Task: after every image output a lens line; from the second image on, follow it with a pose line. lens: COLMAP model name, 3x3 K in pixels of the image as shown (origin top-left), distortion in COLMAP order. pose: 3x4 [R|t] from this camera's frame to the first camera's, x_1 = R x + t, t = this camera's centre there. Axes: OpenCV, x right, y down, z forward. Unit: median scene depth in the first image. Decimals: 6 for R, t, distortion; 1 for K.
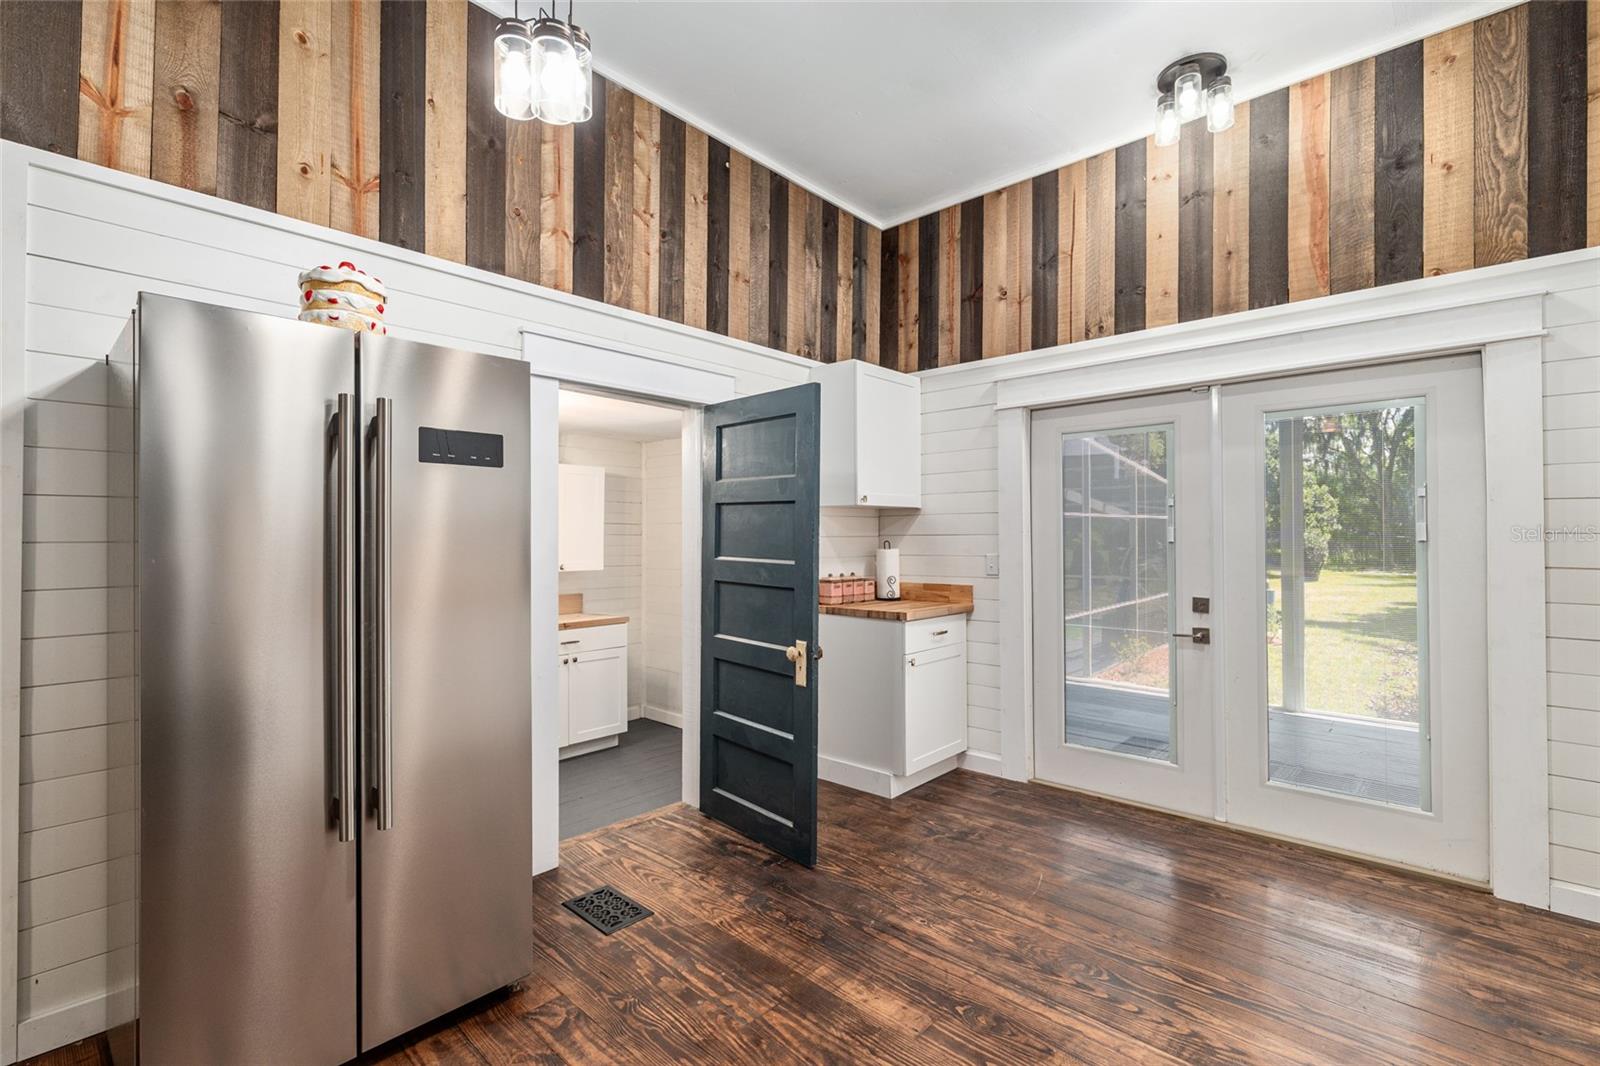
lens RADIAL K [[727.5, 0, 797.8], [0, 727.5, 532.4], [0, 0, 1]] dist [0.001552, -0.000357]
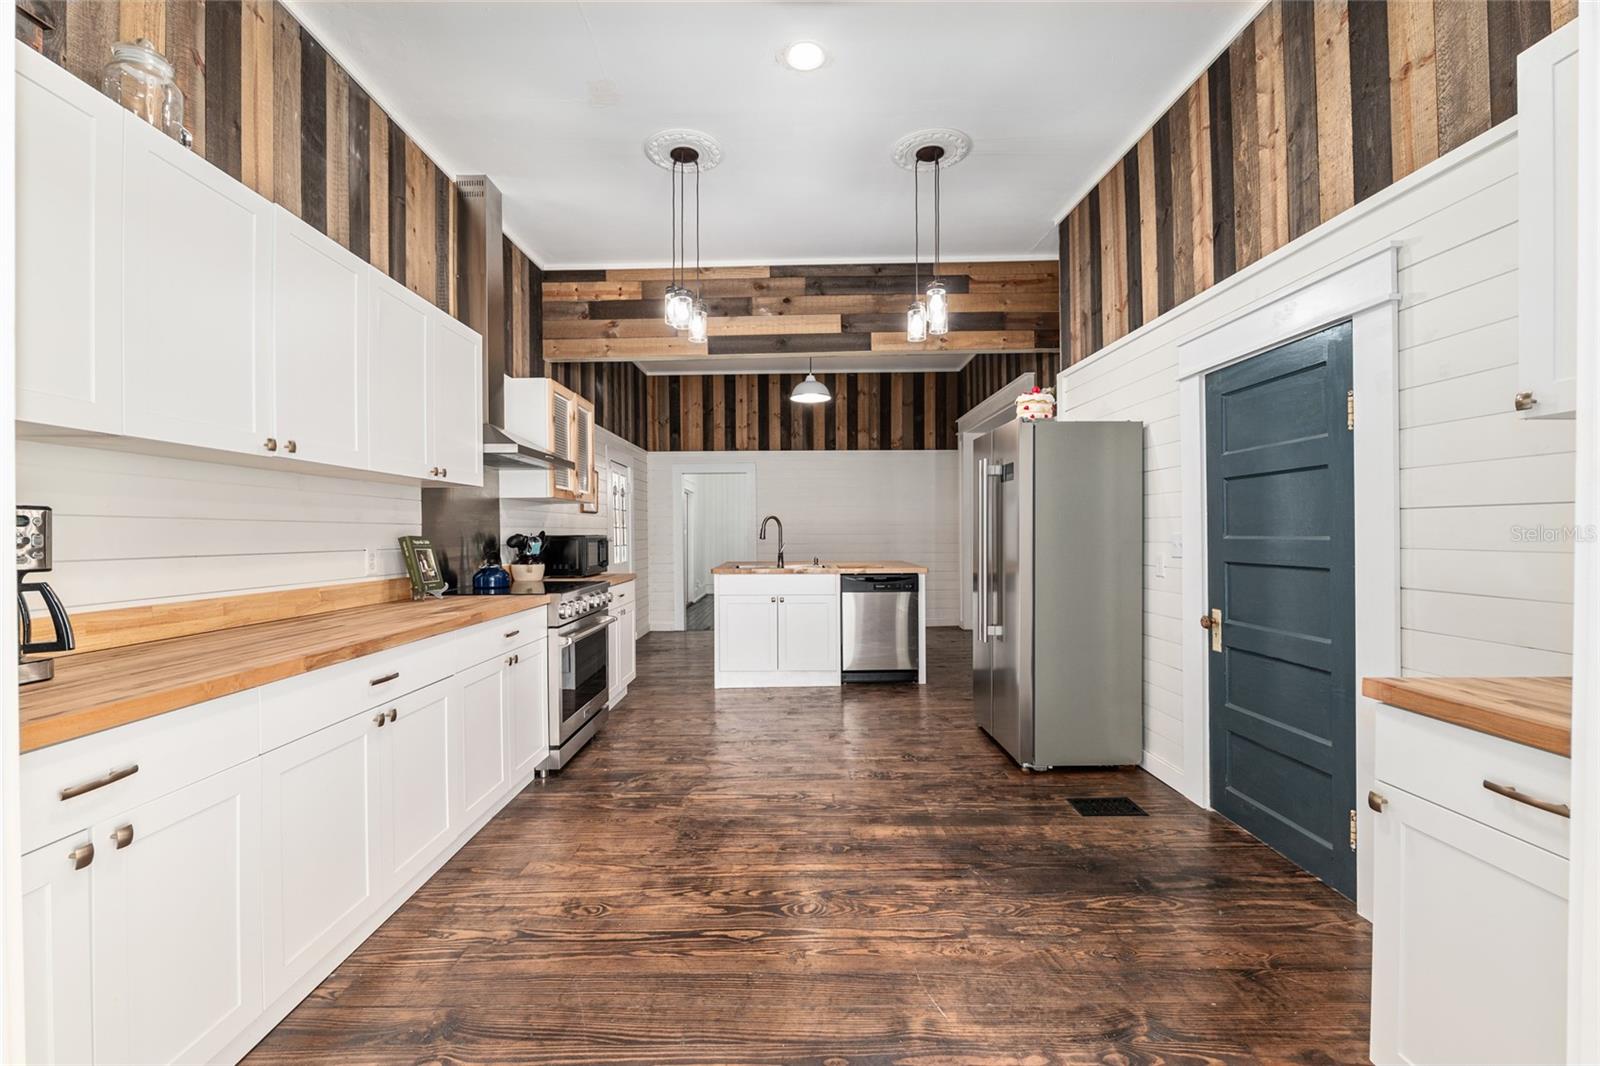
lens RADIAL K [[692.1, 0, 789.6], [0, 692.1, 526.8], [0, 0, 1]] dist [-0.002234, -0.000331]
pose [[-0.739697, 0.001198, -0.672939, 0.960026], [0.007303, 0.999954, -0.006248, 0.032115], [0.672900, -0.009536, -0.739672, 1.530492]]
